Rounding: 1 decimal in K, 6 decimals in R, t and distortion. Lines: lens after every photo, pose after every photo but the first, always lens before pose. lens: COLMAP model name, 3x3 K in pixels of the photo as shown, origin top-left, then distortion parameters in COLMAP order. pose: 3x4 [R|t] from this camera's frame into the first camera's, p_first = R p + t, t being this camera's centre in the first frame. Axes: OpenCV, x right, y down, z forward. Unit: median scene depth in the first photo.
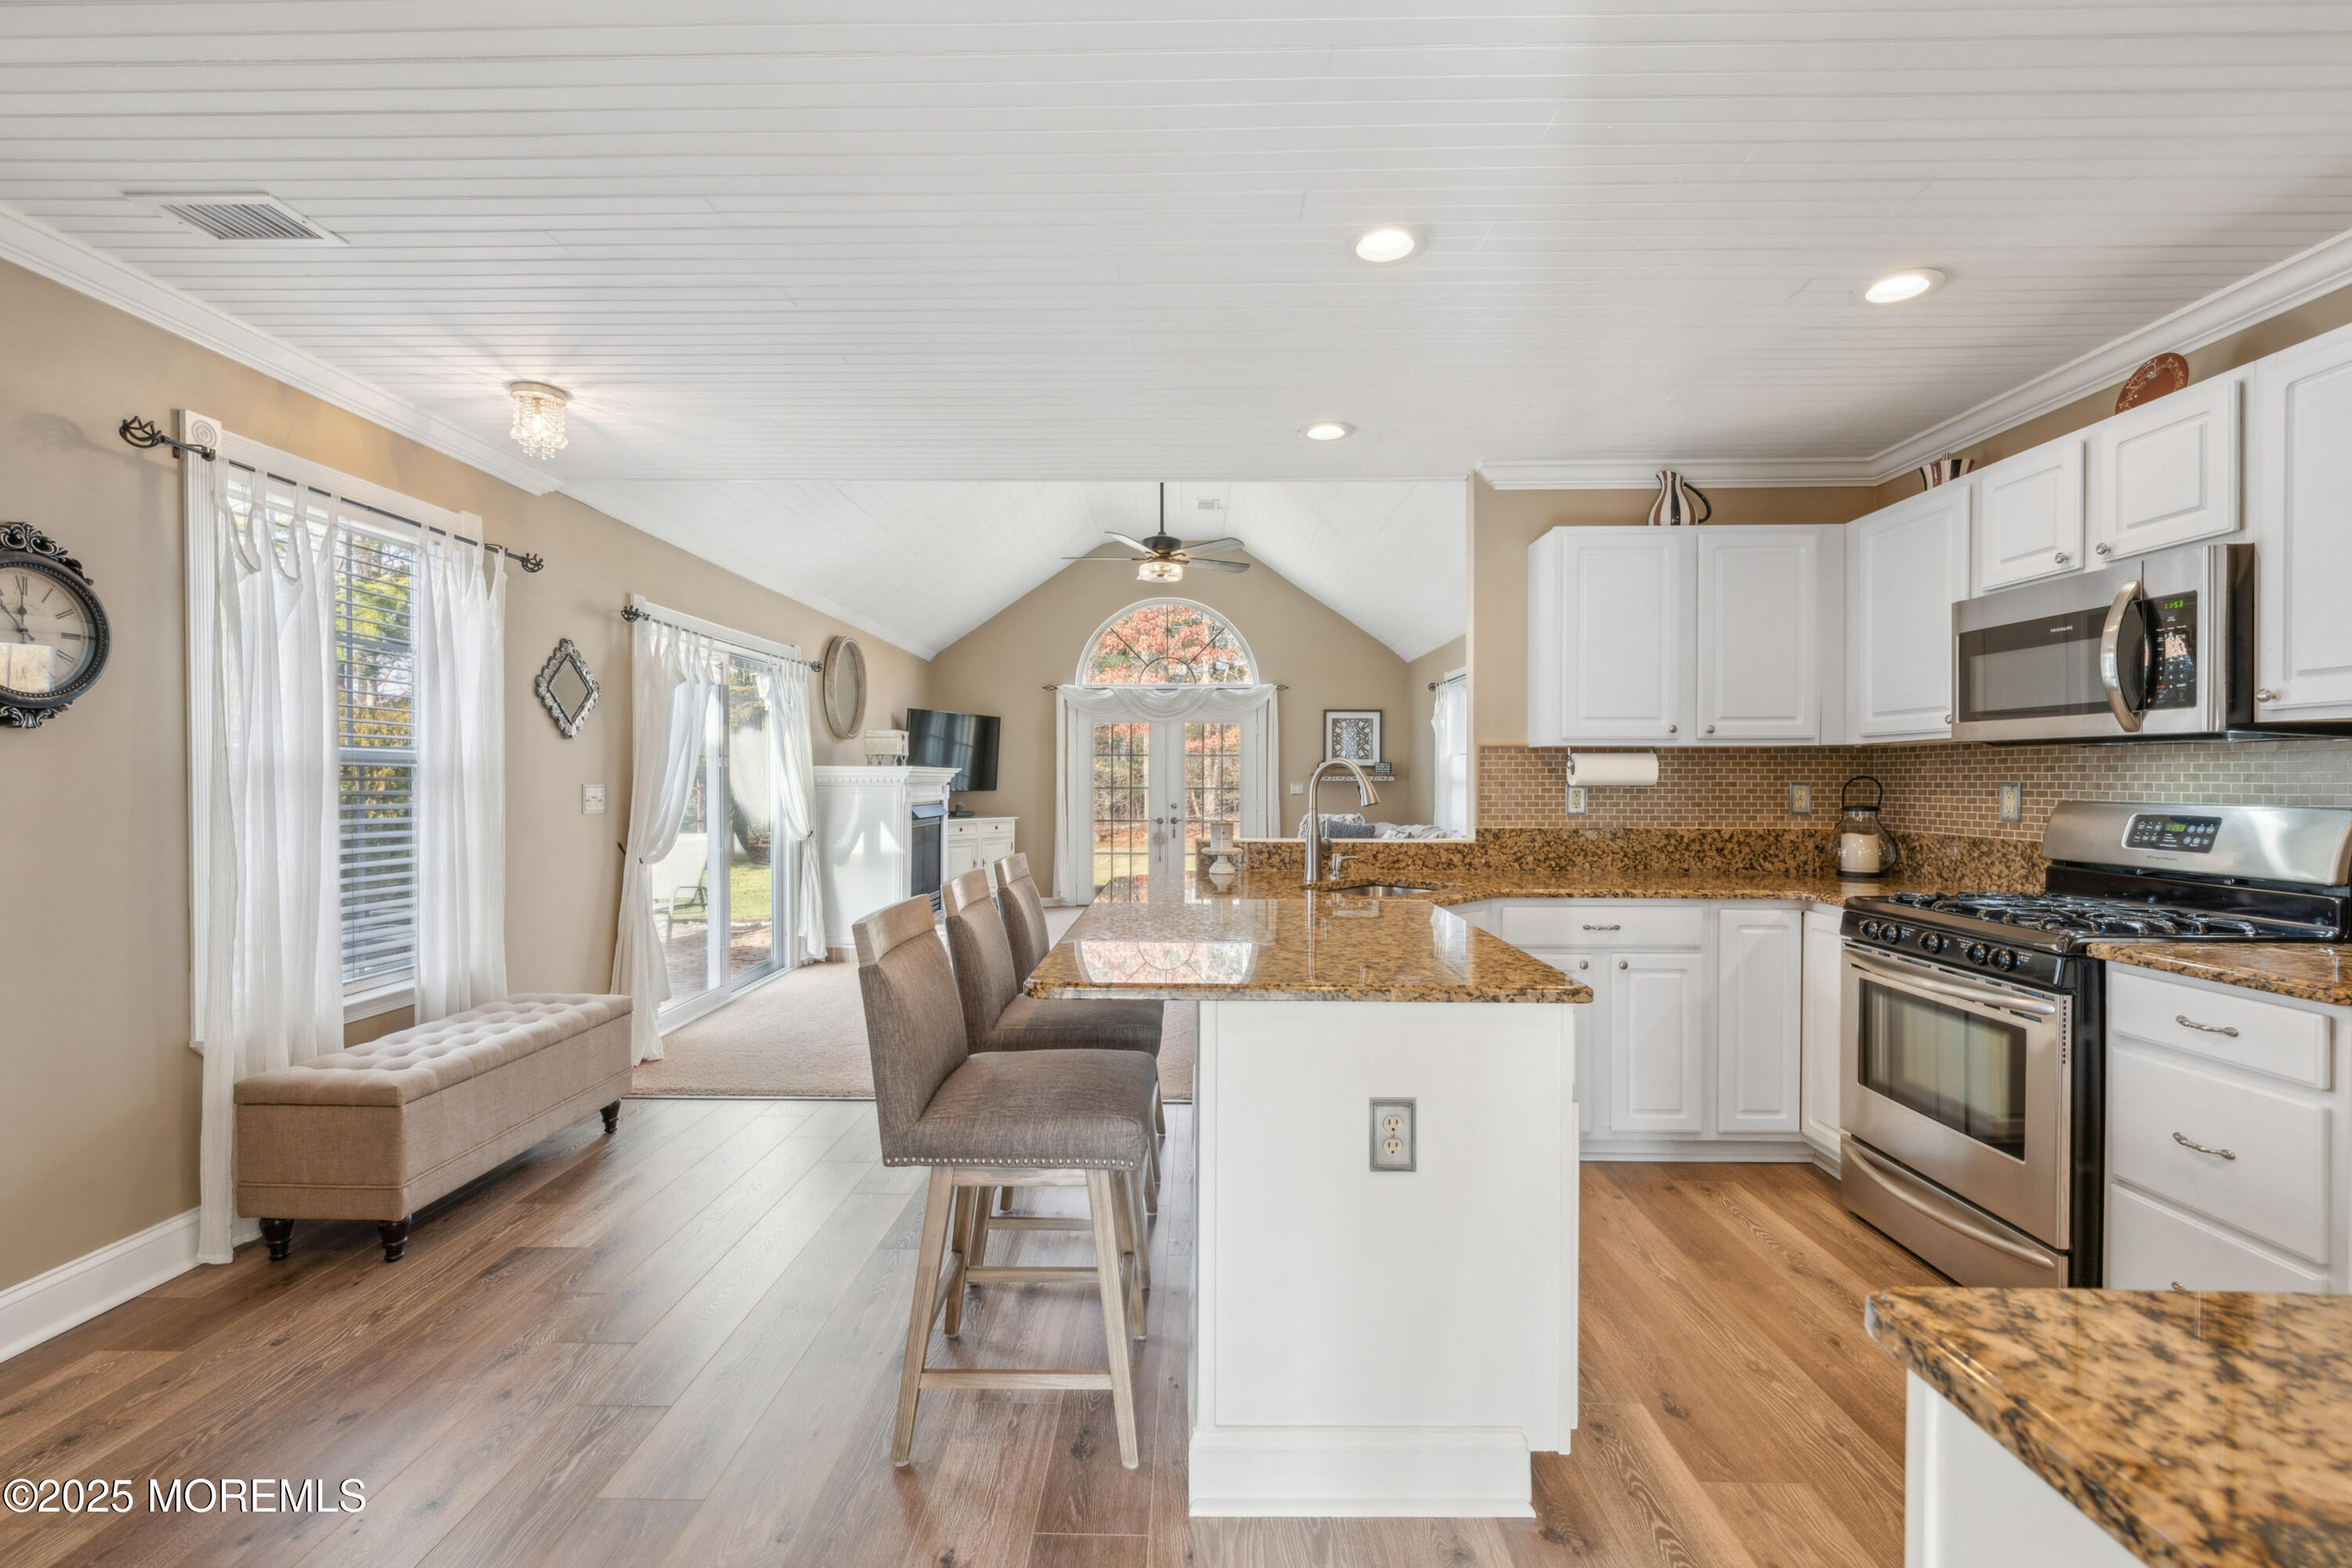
lens RADIAL K [[1027.3, 0, 1162.6], [0, 1027.3, 788.6], [0, 0, 1]] dist [0.004912, -0.002935]
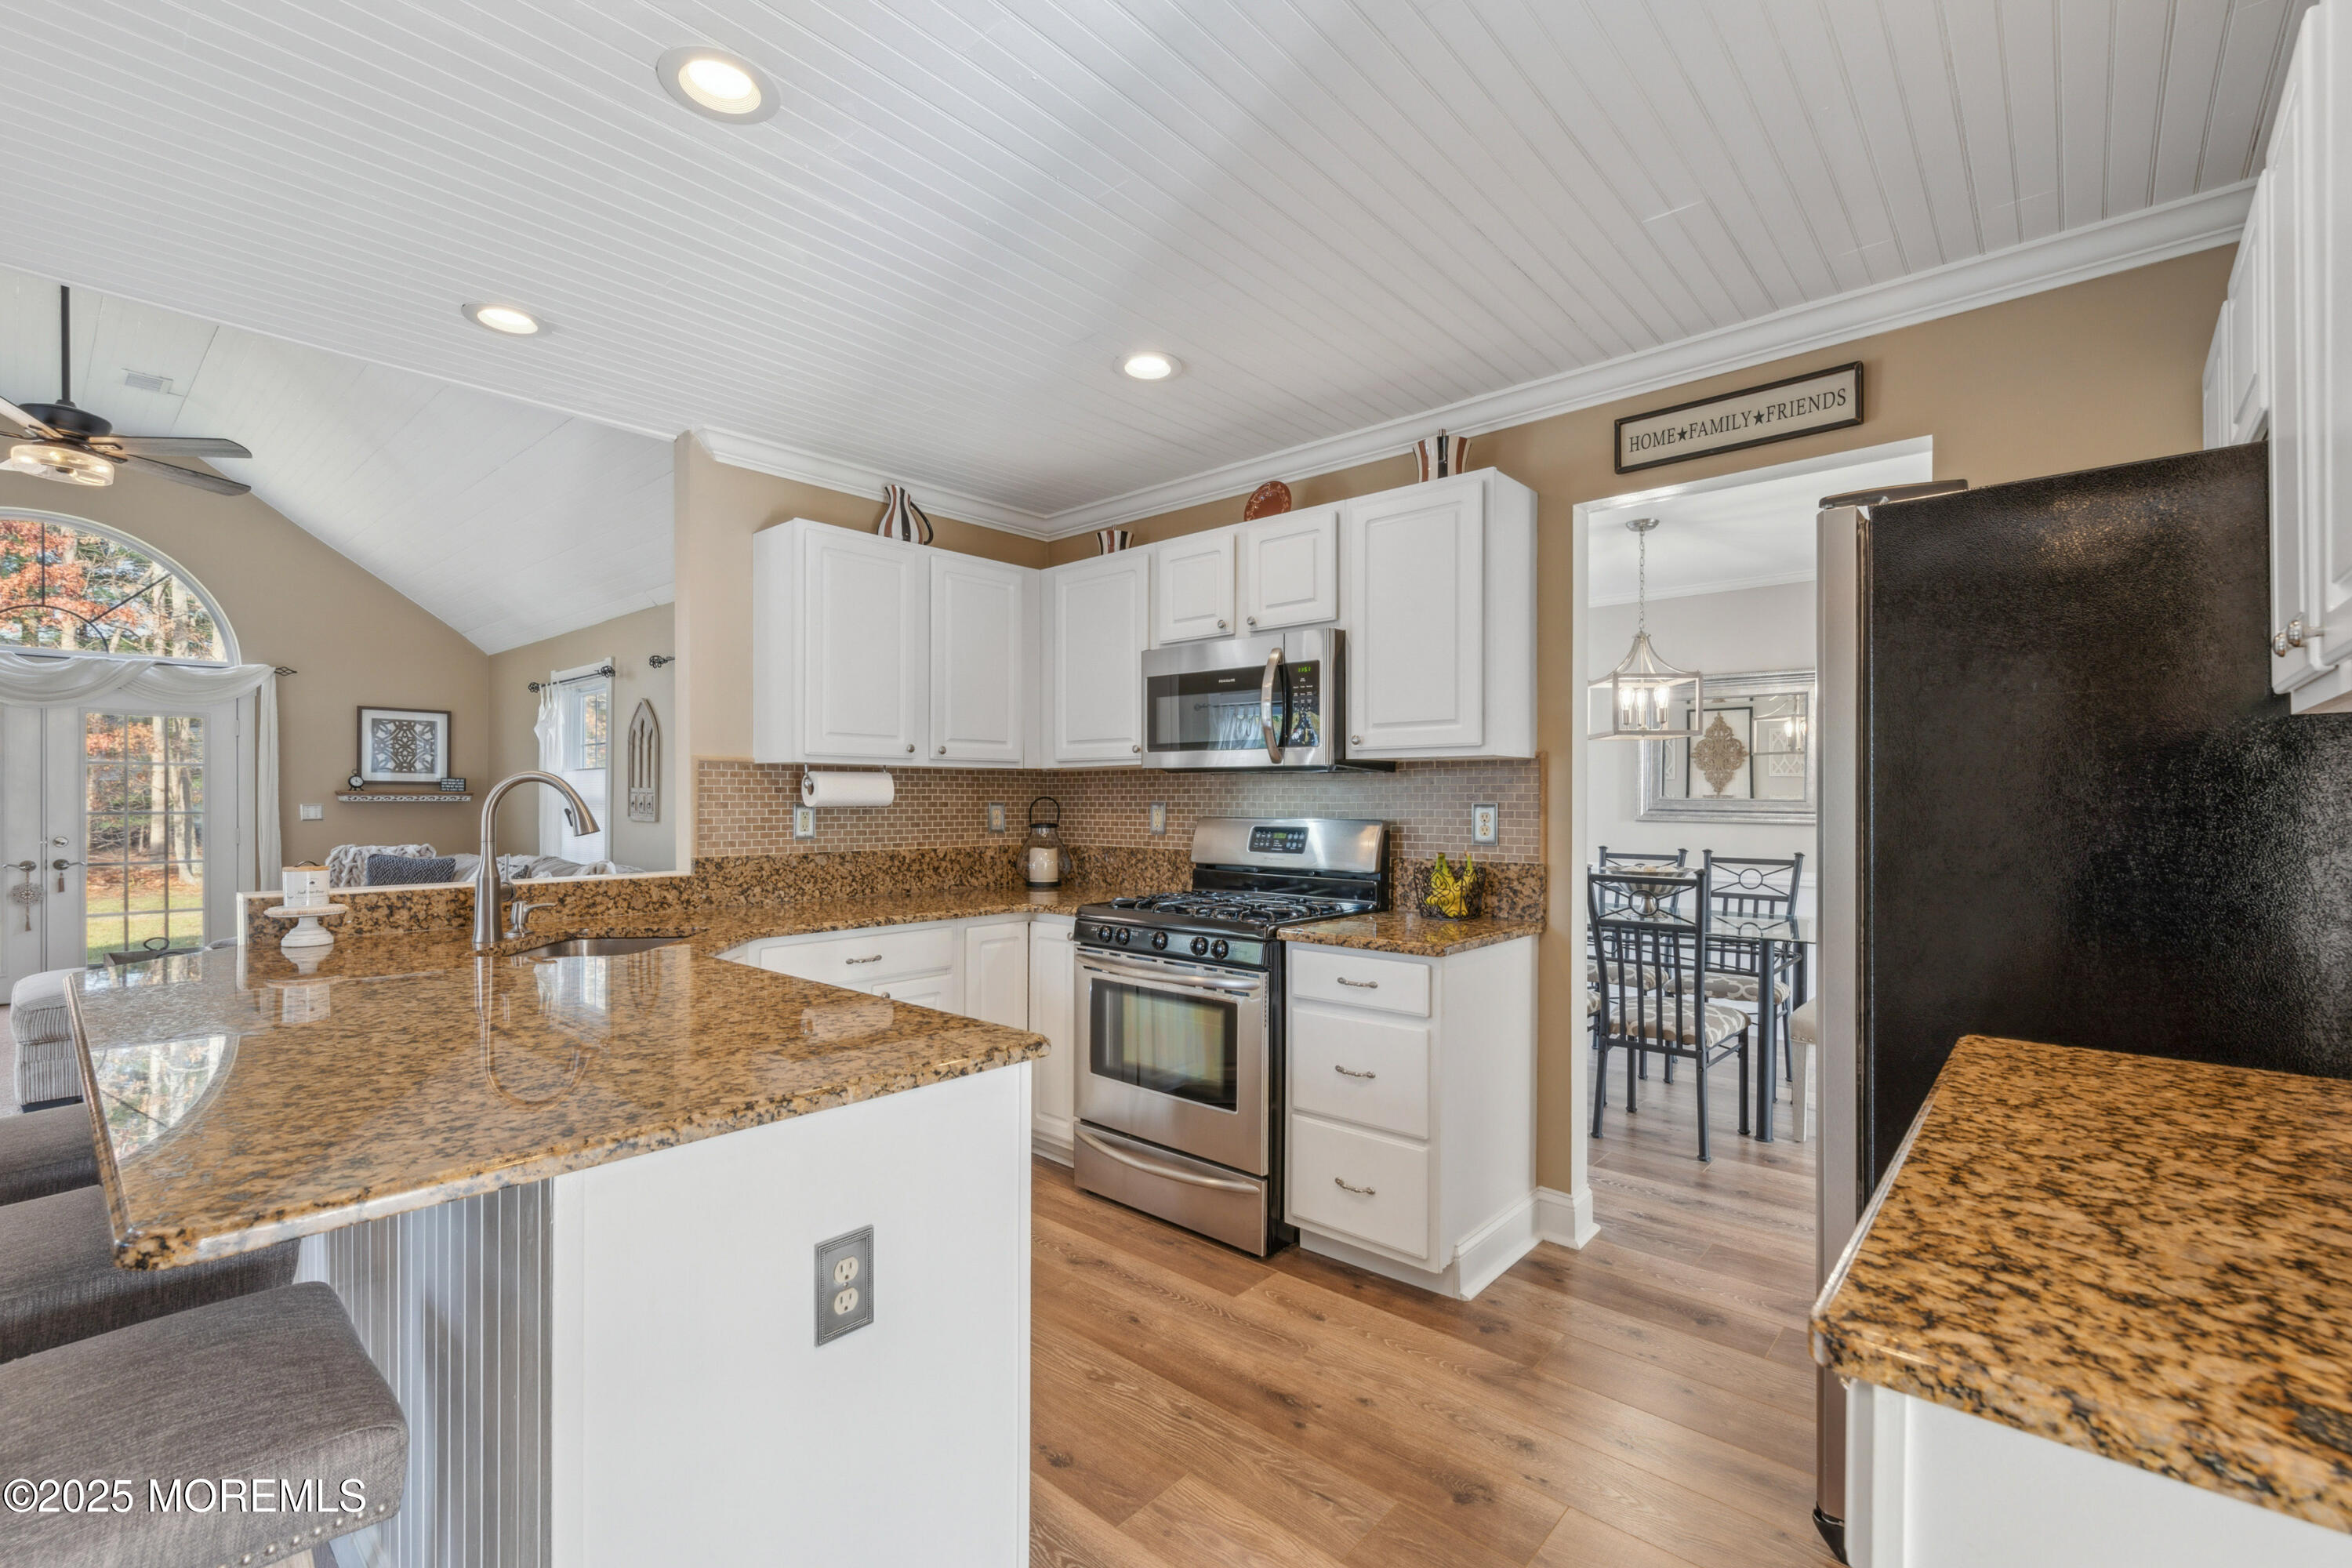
lens RADIAL K [[1027.3, 0, 1180.0], [0, 1027.3, 804.2], [0, 0, 1]] dist [0.004912, -0.002935]
pose [[0.640828, -0.003679, 0.767676, -0.102955], [0.006712, 0.999977, -0.000811, -0.002500], [-0.767655, 0.005672, 0.640838, 0.189495]]
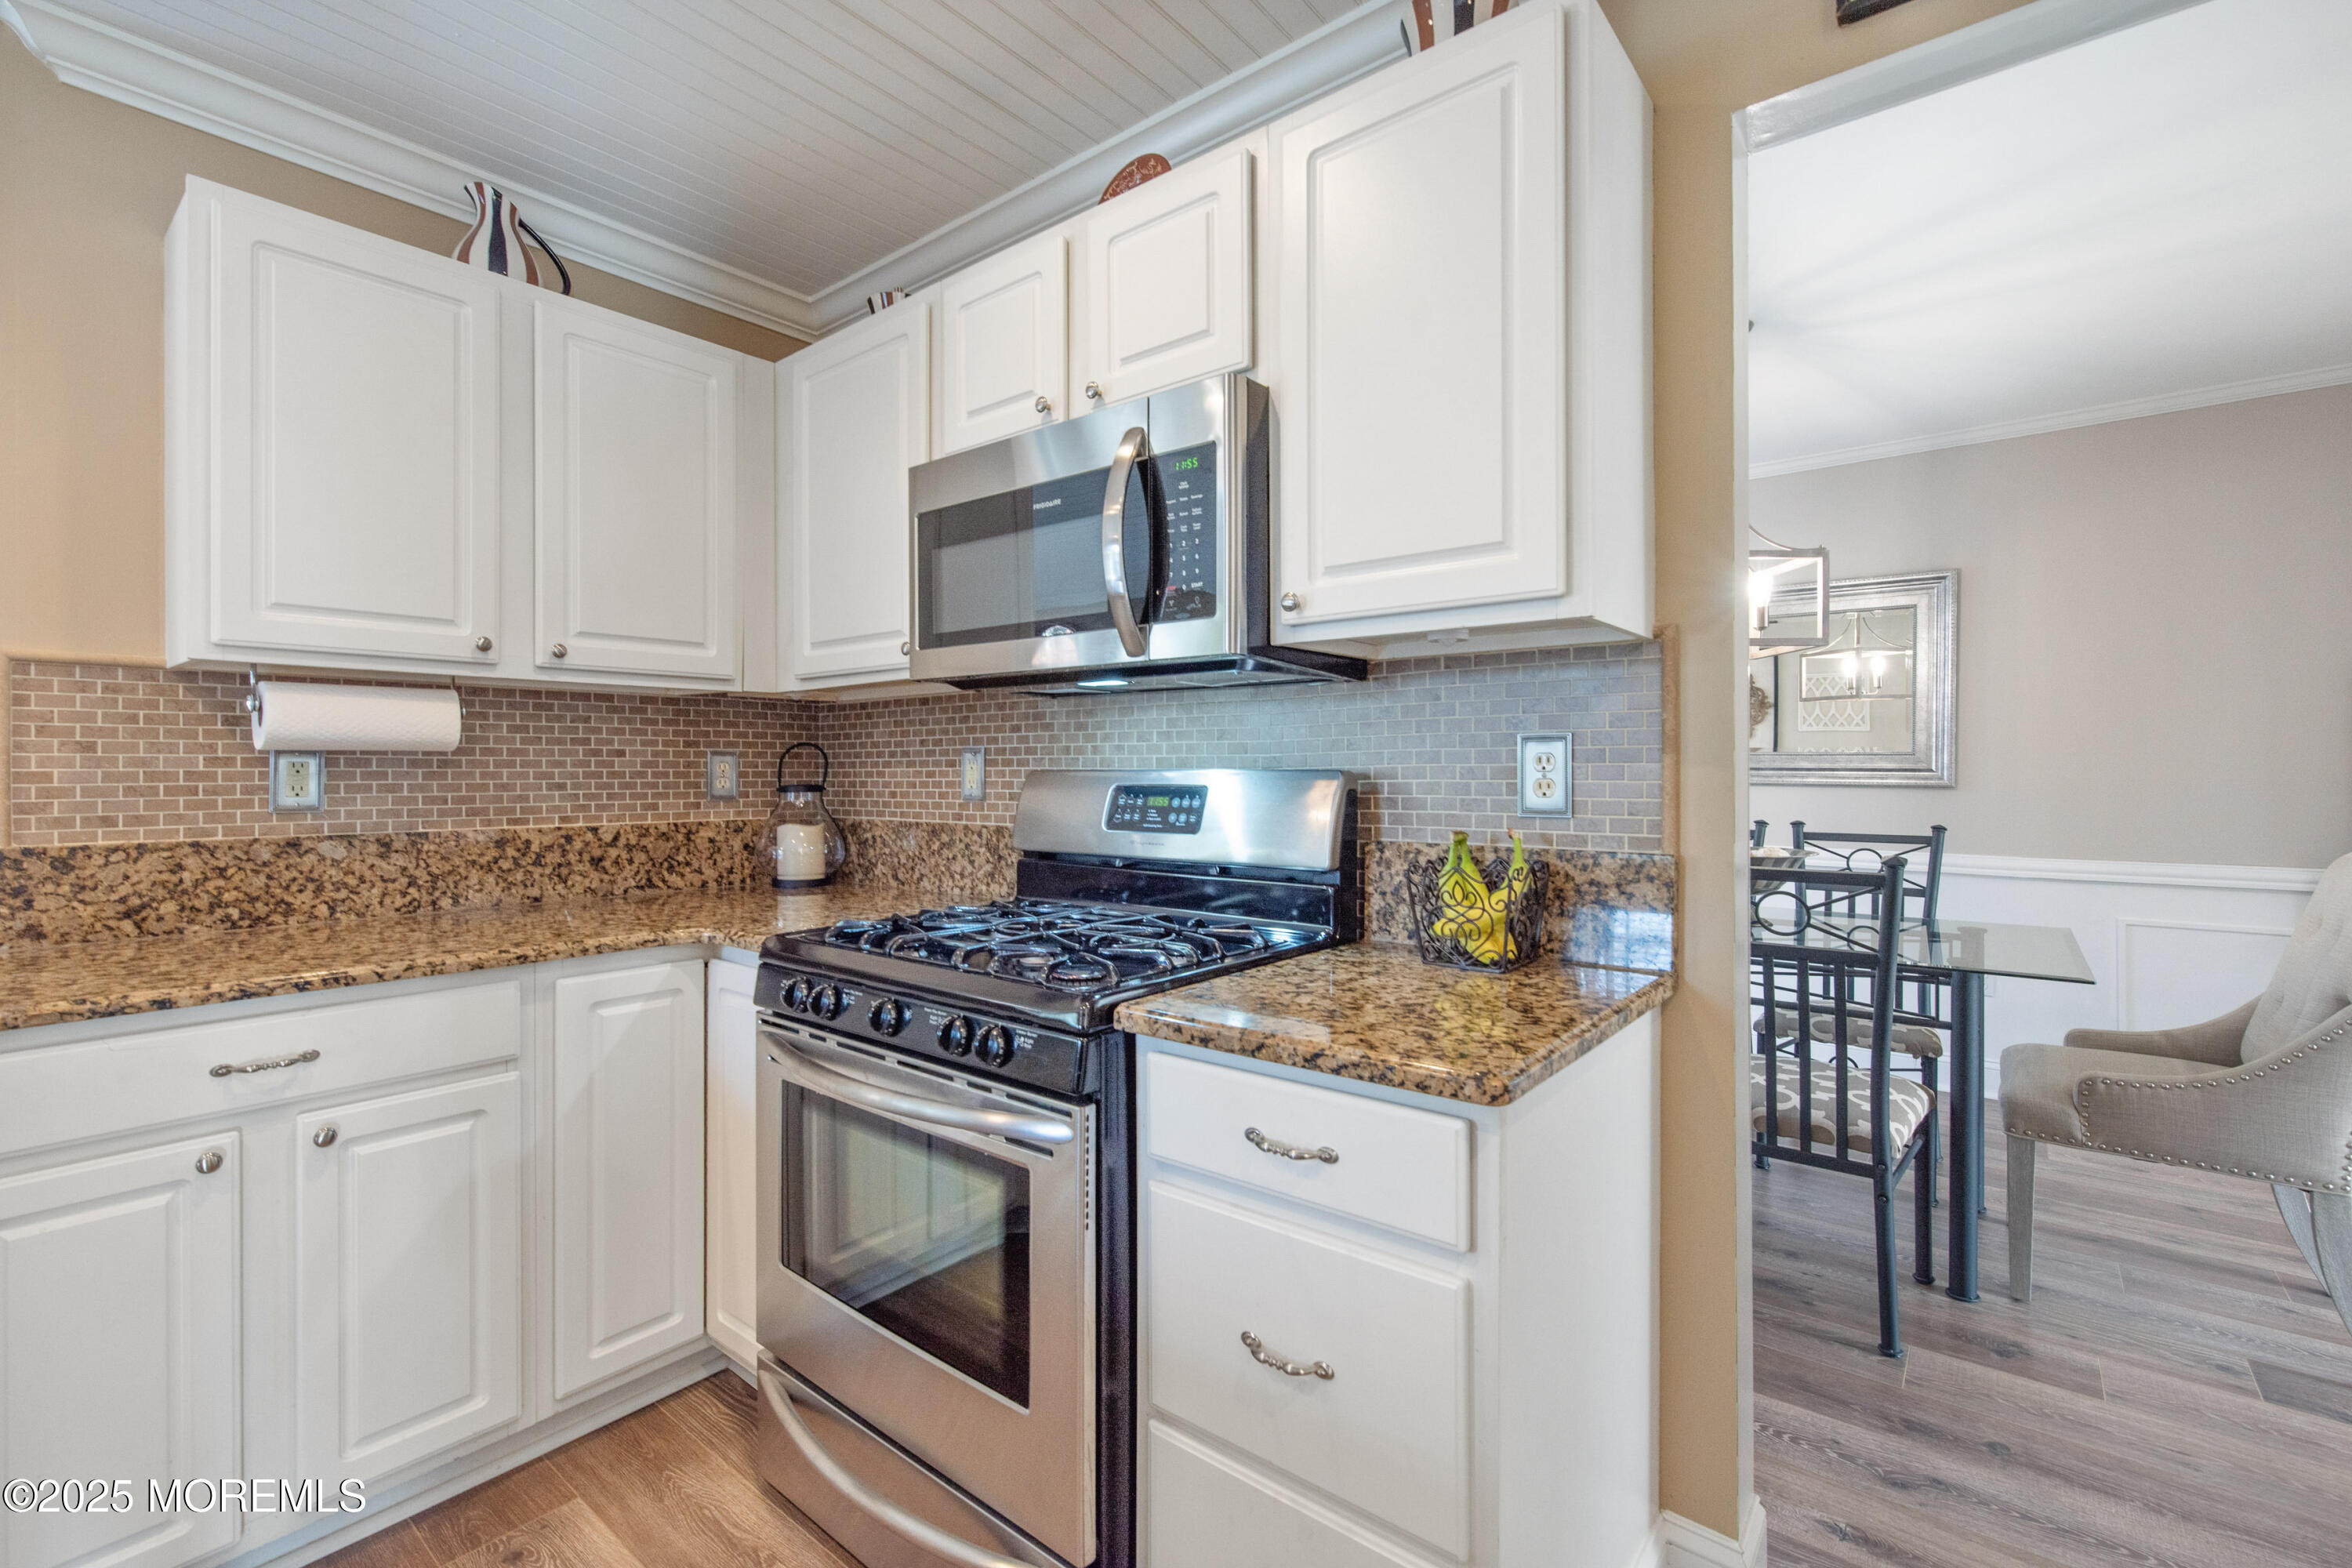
lens RADIAL K [[1027.3, 0, 1175.8], [0, 1027.3, 769.0], [0, 0, 1]] dist [0.004912, -0.002935]
pose [[0.608123, -0.000054, 0.793843, 0.318581], [0.010096, 0.999920, -0.007666, 0.016193], [-0.793778, 0.012676, 0.608075, 0.425993]]
